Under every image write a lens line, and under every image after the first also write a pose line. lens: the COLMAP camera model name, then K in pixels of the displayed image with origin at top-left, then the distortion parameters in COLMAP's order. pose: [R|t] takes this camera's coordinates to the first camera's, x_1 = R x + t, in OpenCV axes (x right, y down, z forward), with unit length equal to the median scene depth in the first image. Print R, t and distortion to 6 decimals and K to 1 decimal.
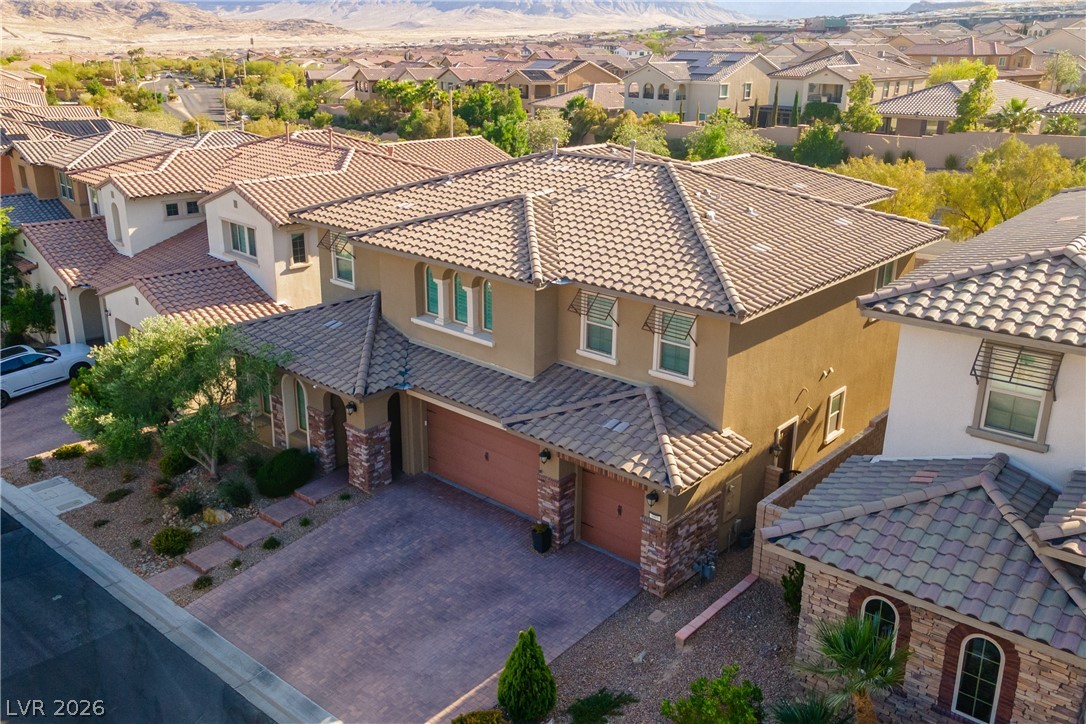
lens RADIAL K [[978.8, 0, 508.2], [0, 978.8, 317.8], [0, 0, 1]] dist [0.065544, -0.002664]
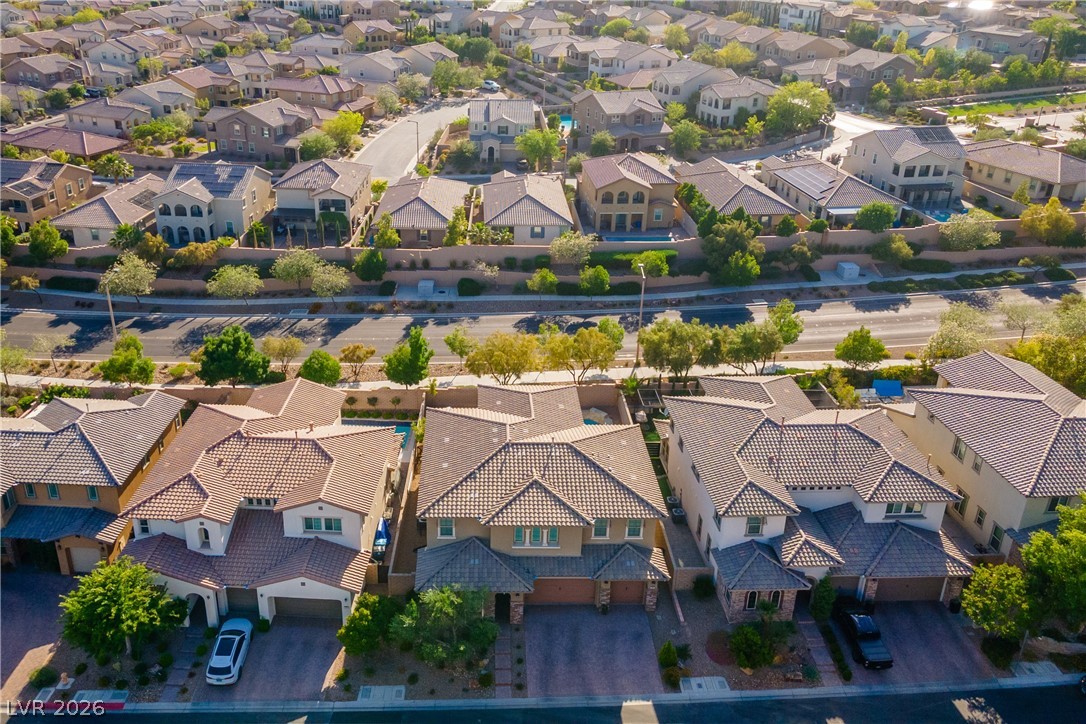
lens RADIAL K [[978.8, 0, 508.2], [0, 978.8, 317.8], [0, 0, 1]] dist [0.065544, -0.002664]
pose [[0.735584, -0.269570, 0.621489, -1.522621], [0.203229, 0.962973, 0.177149, -1.014586], [-0.646231, -0.004004, 0.763131, -0.843004]]
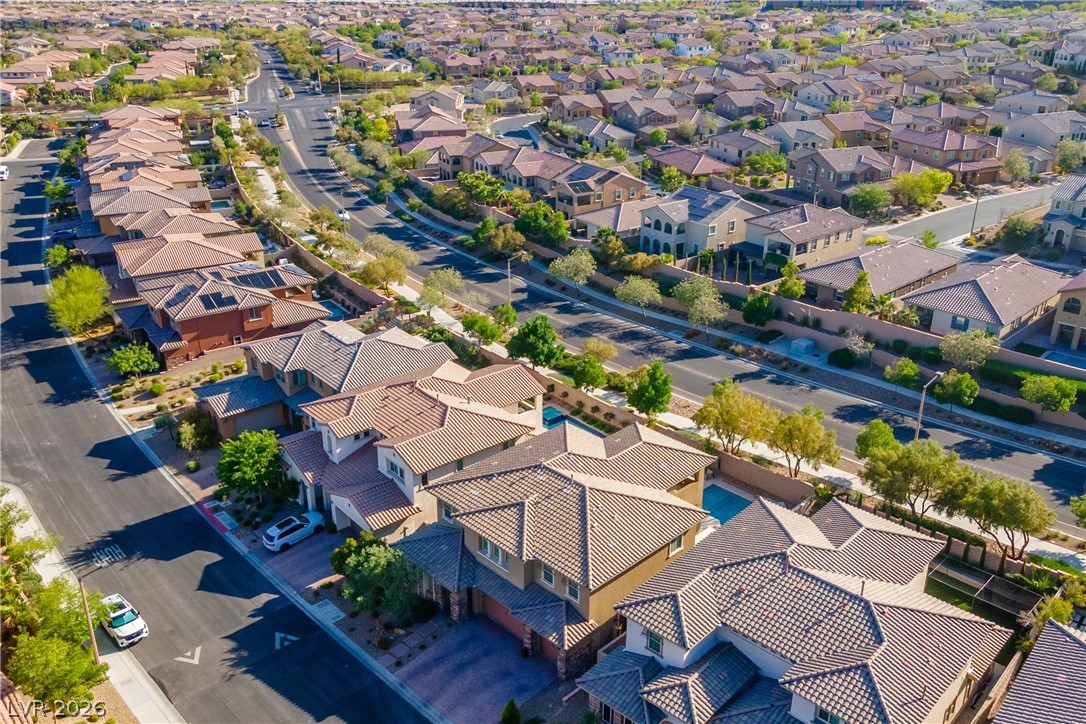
lens RADIAL K [[945.0, 0, 521.4], [0, 945.0, 348.0], [0, 0, 1]] dist [0.068599, 0.004354]
pose [[0.998139, 0.020162, -0.057549, 0.145477], [-0.014802, 0.995641, 0.092085, -0.768269], [0.059155, -0.091061, 0.994087, -1.368696]]
